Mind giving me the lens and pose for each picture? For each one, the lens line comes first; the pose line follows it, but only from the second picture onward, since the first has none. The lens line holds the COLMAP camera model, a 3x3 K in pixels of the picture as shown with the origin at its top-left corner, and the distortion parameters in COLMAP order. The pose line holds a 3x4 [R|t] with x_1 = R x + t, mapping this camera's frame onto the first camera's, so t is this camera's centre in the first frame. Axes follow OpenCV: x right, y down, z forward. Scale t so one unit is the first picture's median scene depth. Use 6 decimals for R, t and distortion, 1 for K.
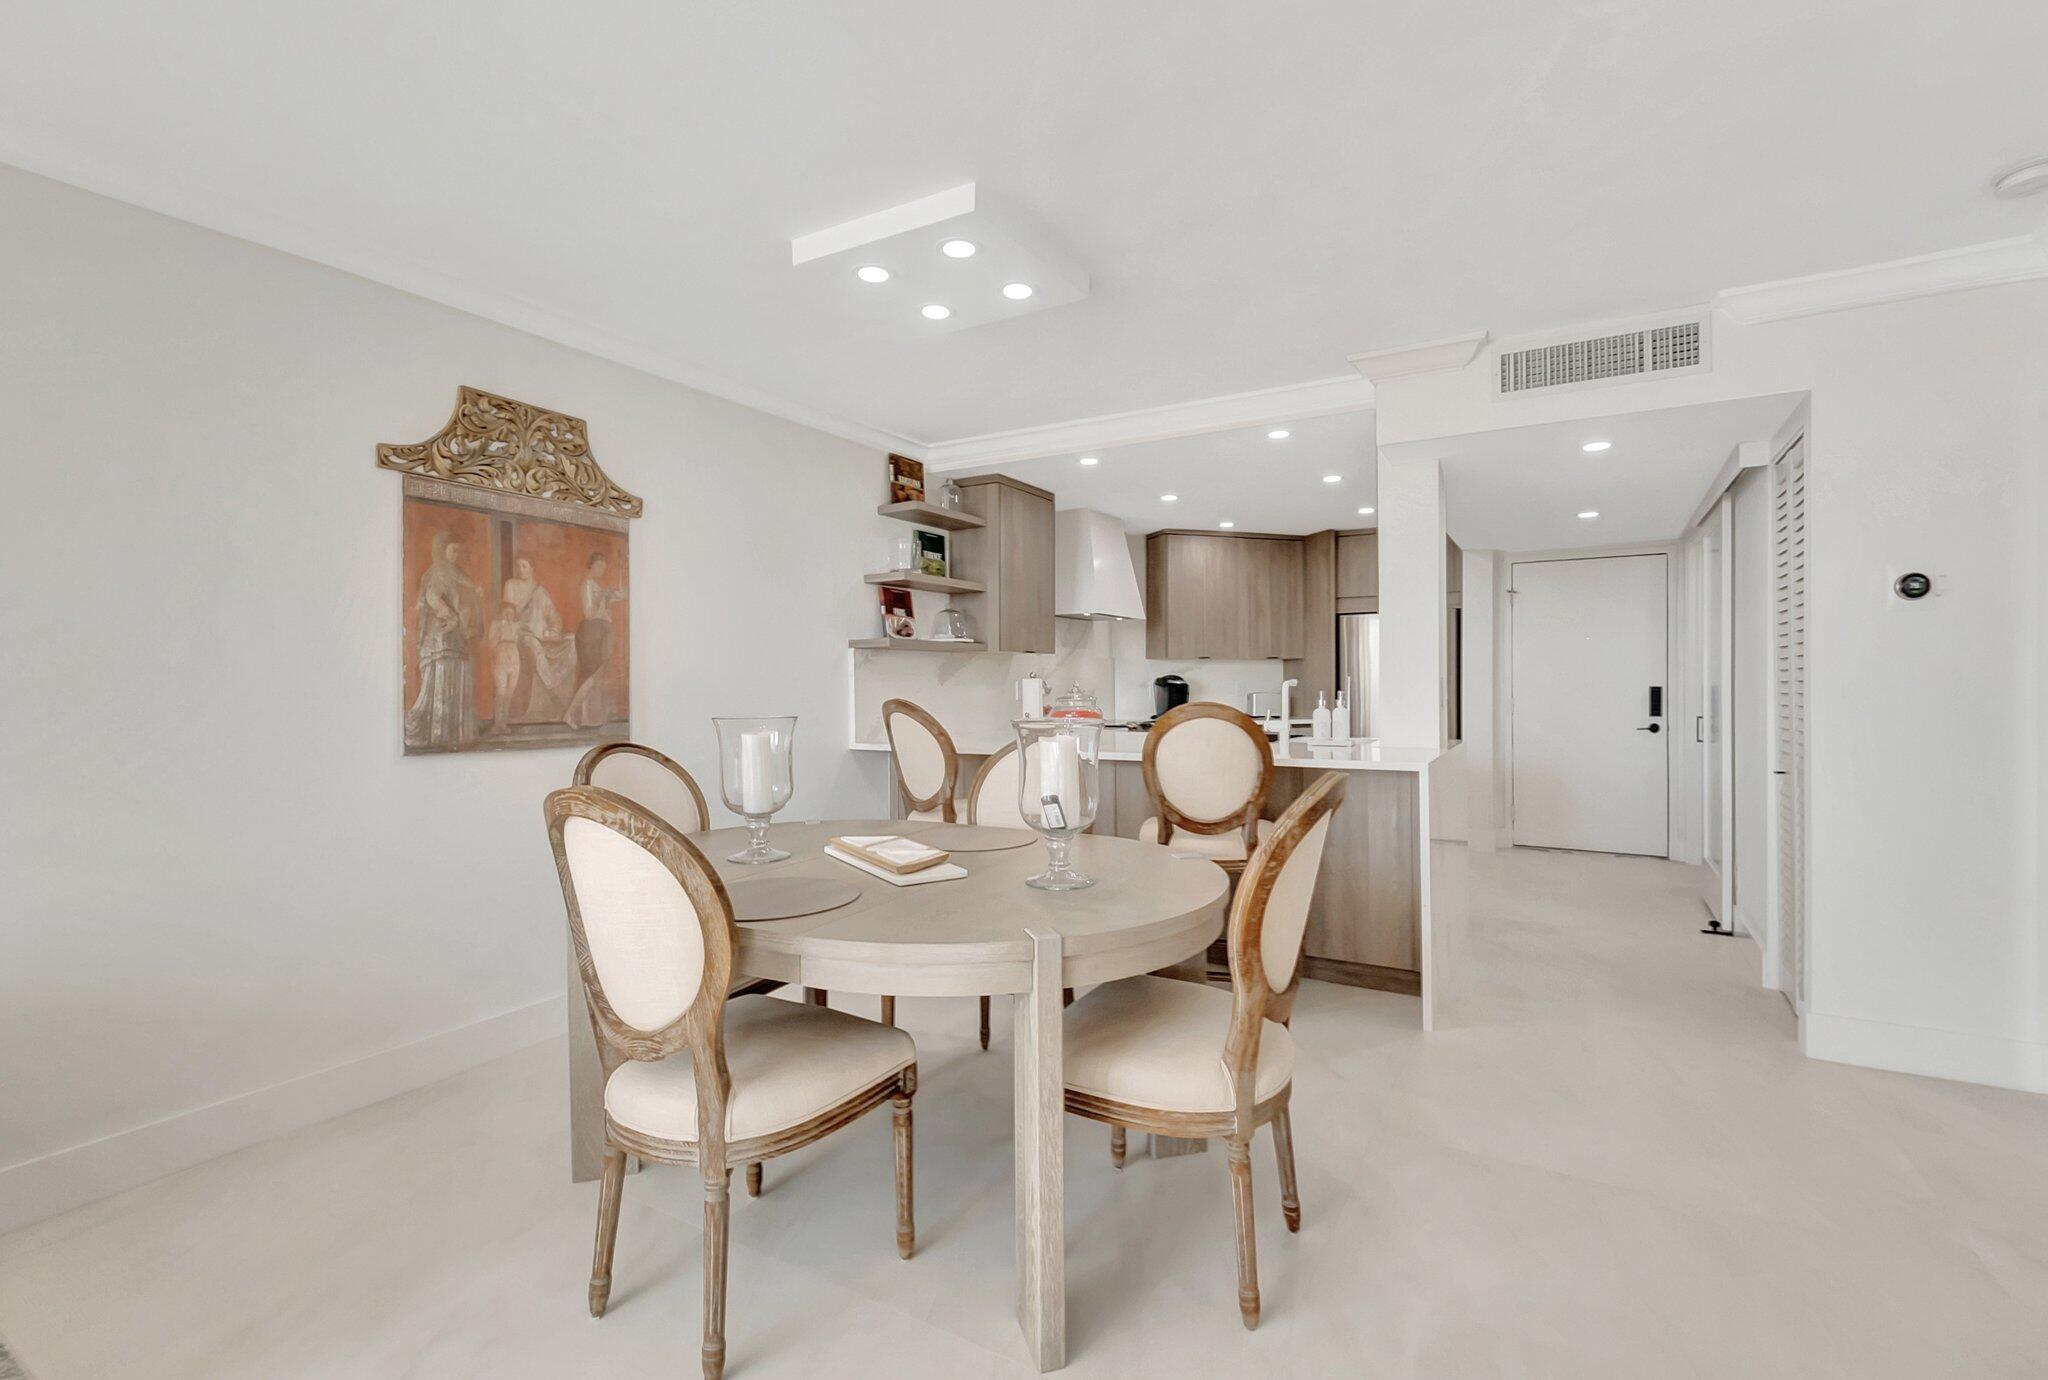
lens RADIAL K [[938.2, 0, 1024.0], [0, 938.2, 690.0], [0, 0, 1]] dist [-0.001359, -0.000136]
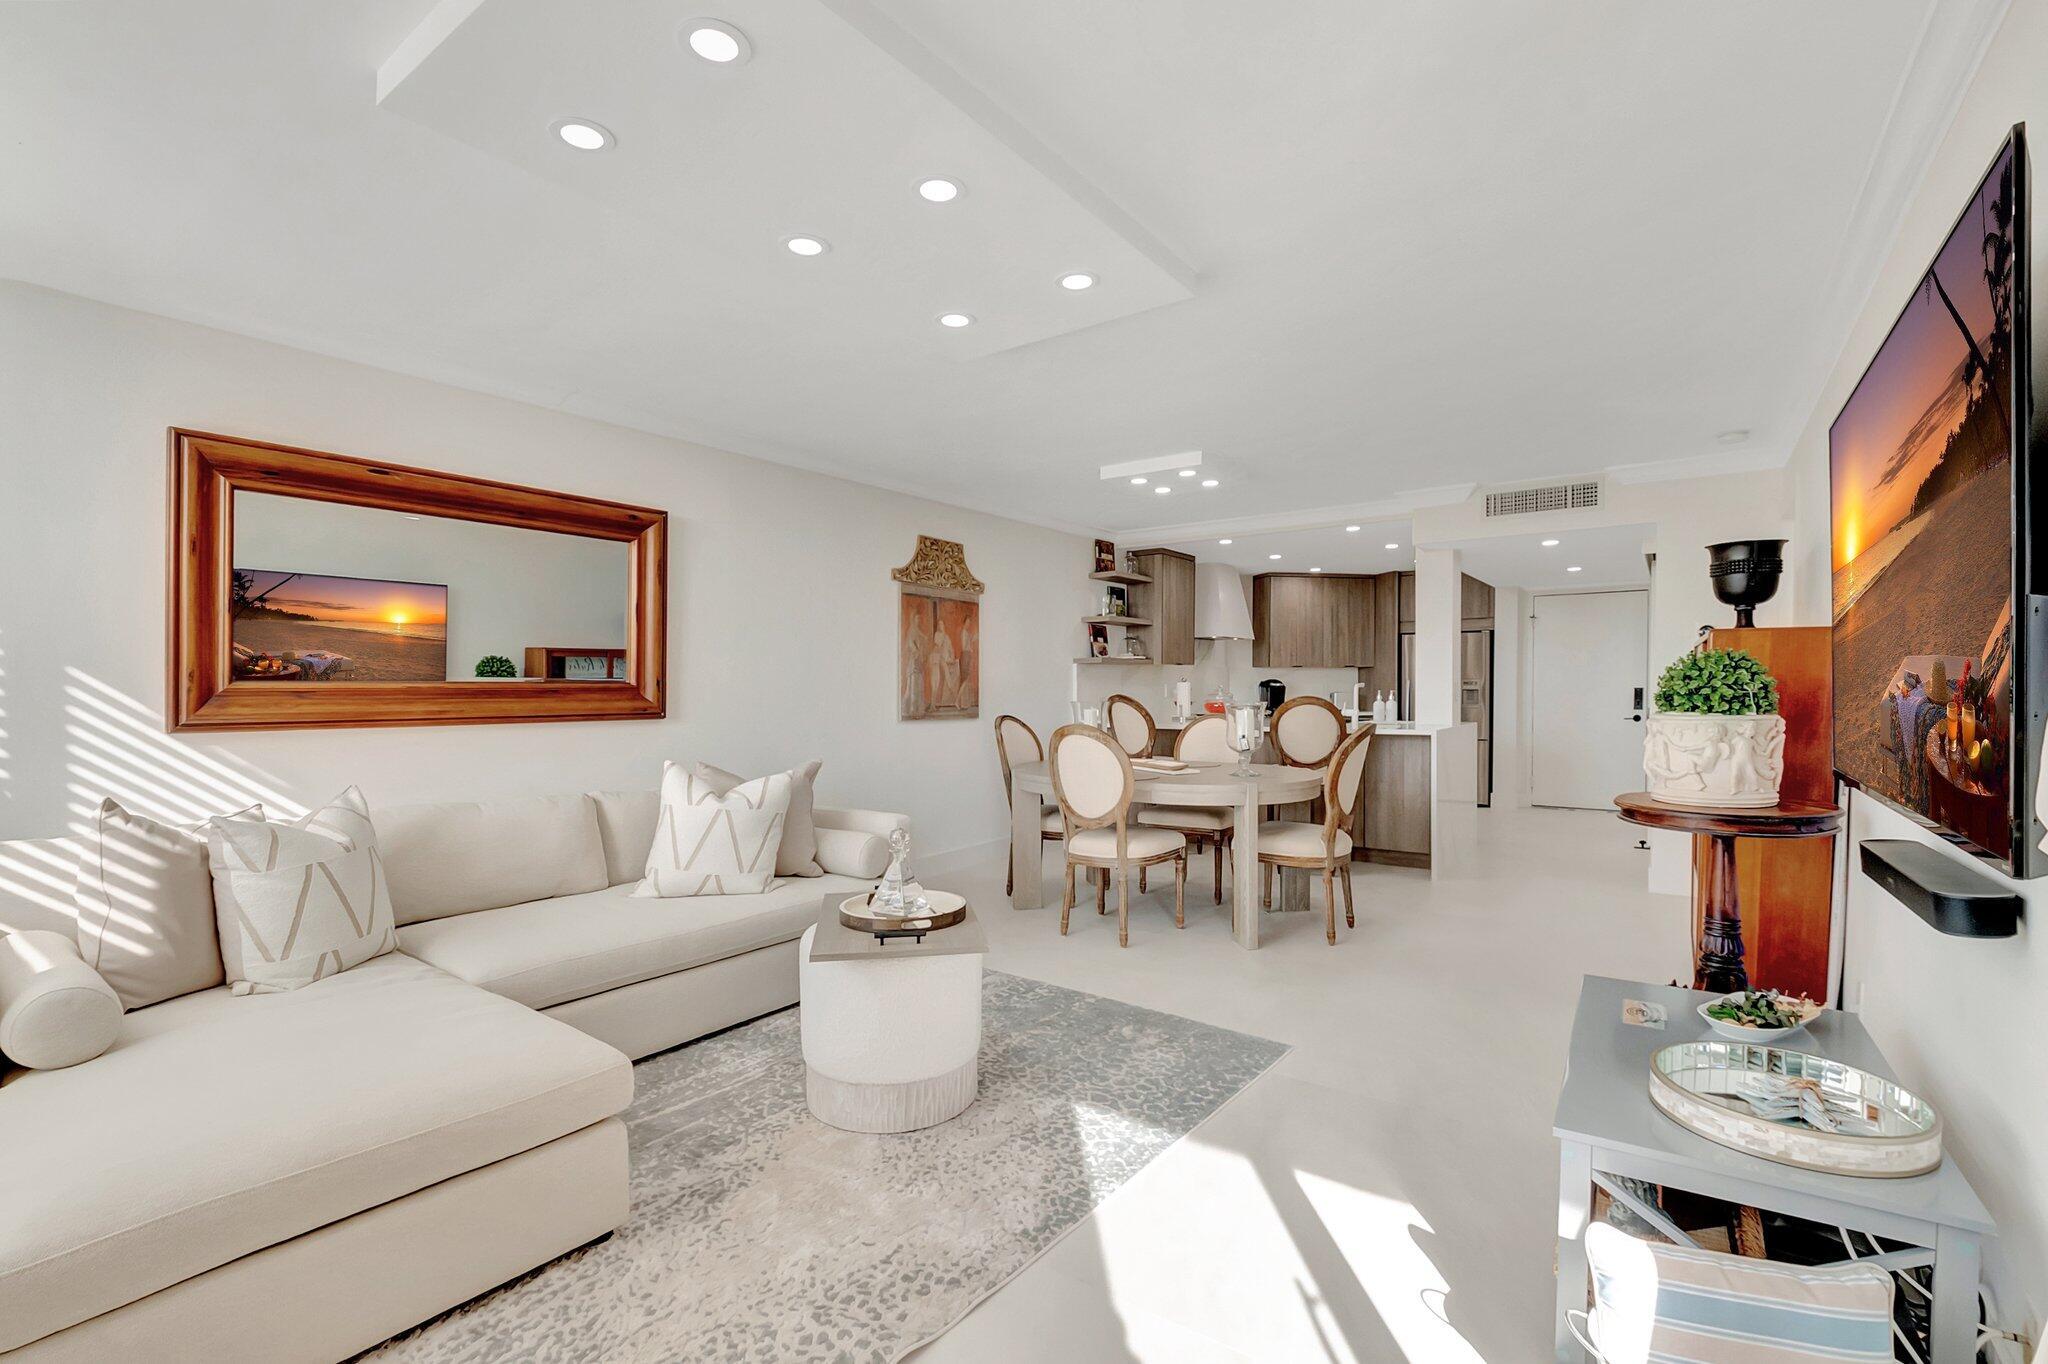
lens RADIAL K [[933.8, 0, 970.1], [0, 933.8, 708.0], [0, 0, 1]] dist [-0.000179, -0.039378]
pose [[0.991242, 0.004367, -0.131985, -0.149055], [-0.002032, 0.999839, 0.017821, 0.003530], [0.132041, -0.017397, 0.991092, -0.605164]]
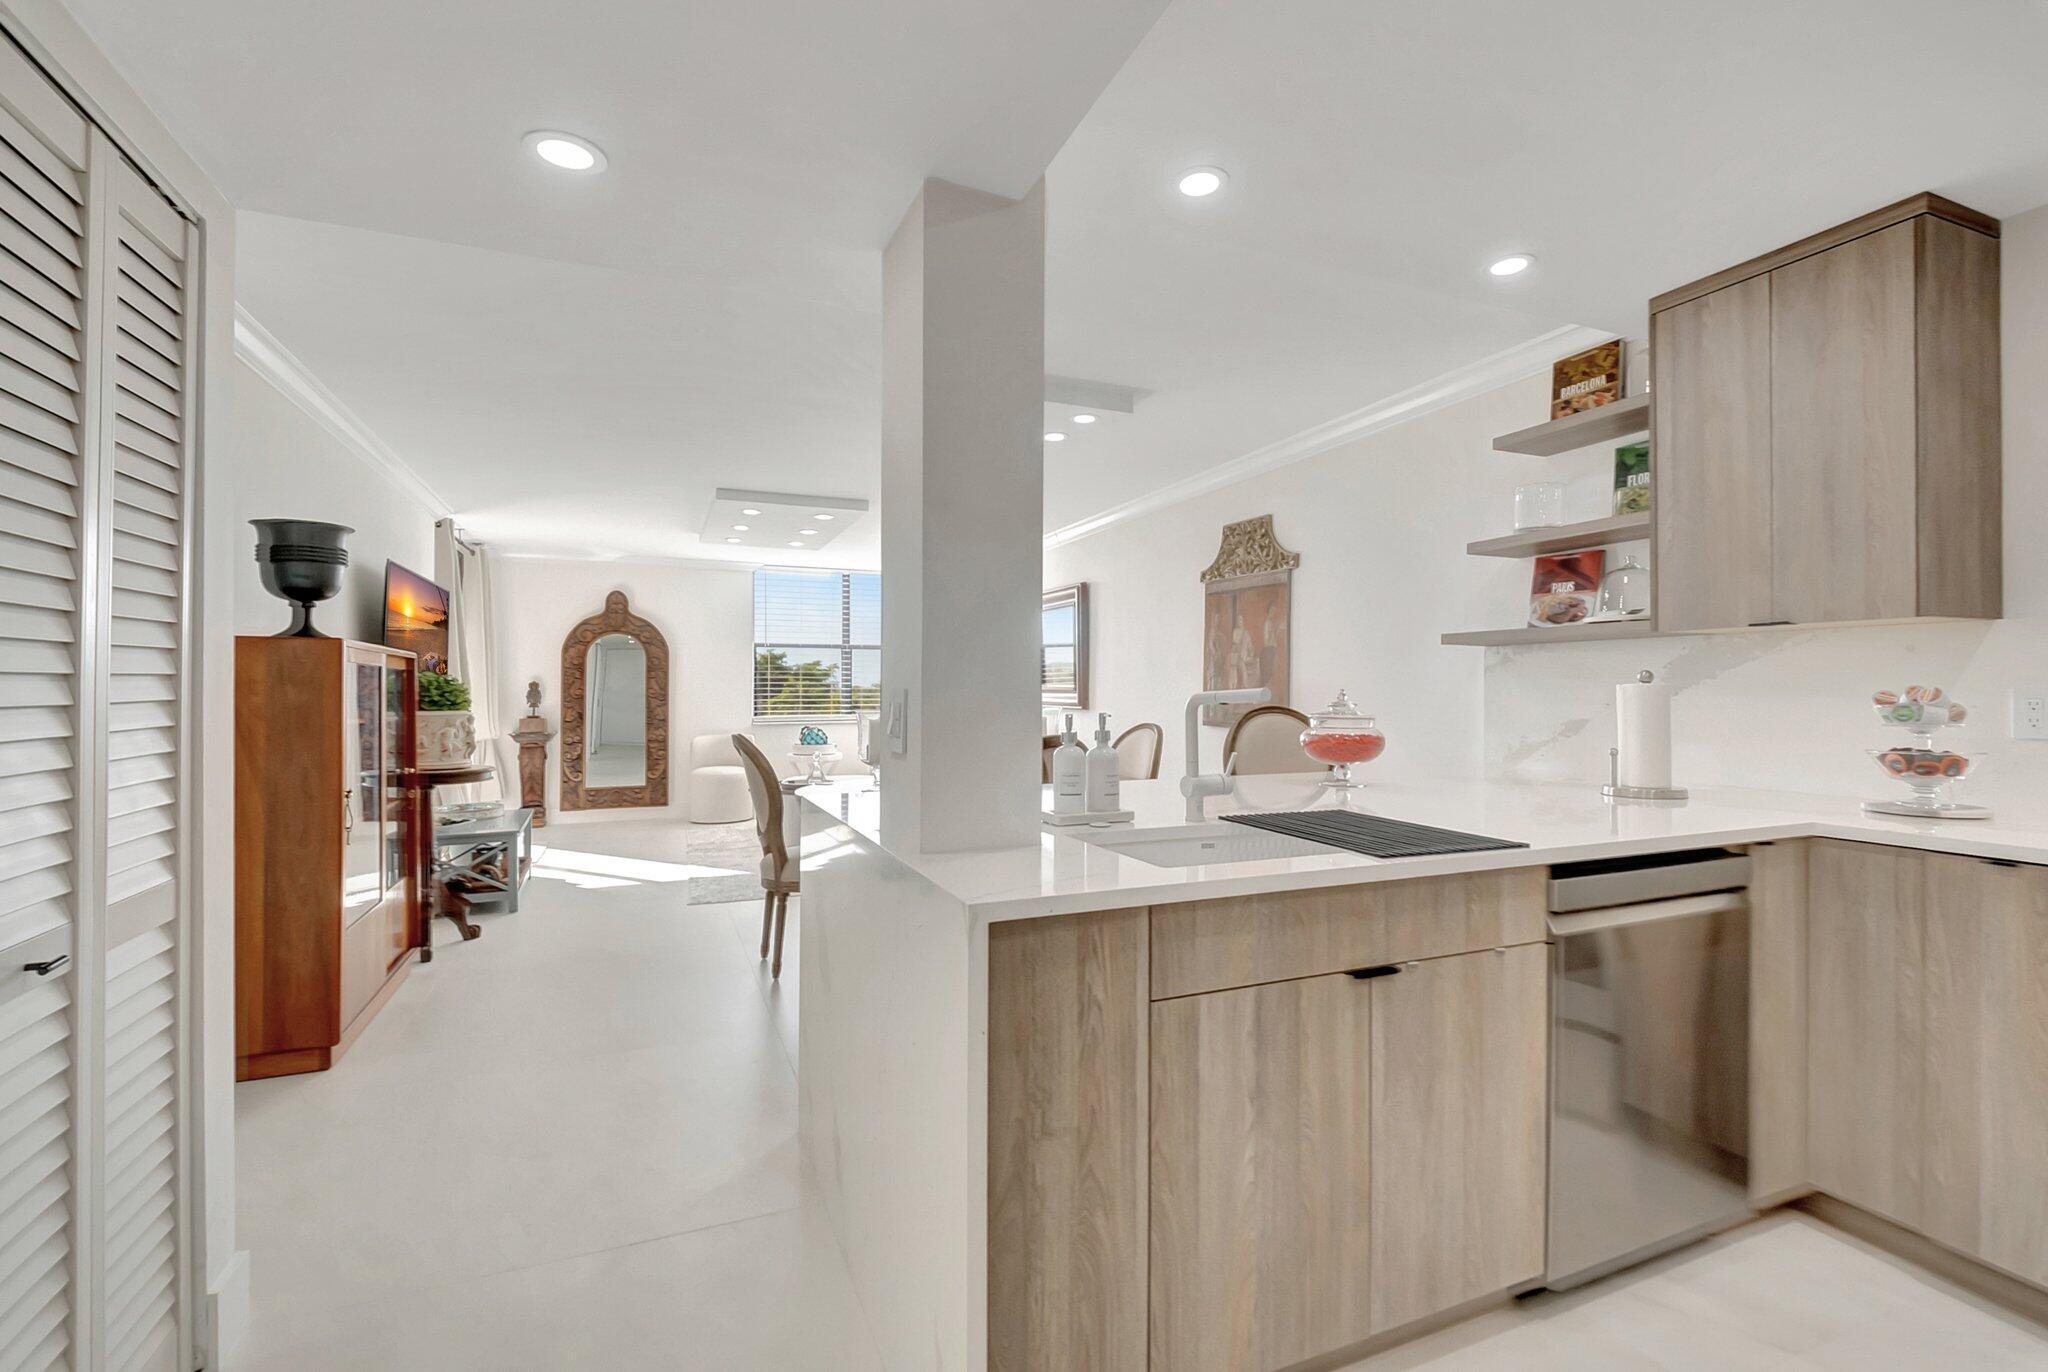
lens RADIAL K [[954.5, 0, 1035.7], [0, 954.5, 682.0], [0, 0, 1]] dist [0.059848, -0.033991]
pose [[-0.606426, 0.000354, -0.795140, 0.695959], [0.000438, 1.000000, 0.000111, -0.014814], [0.795140, -0.000281, -0.606426, 1.174544]]
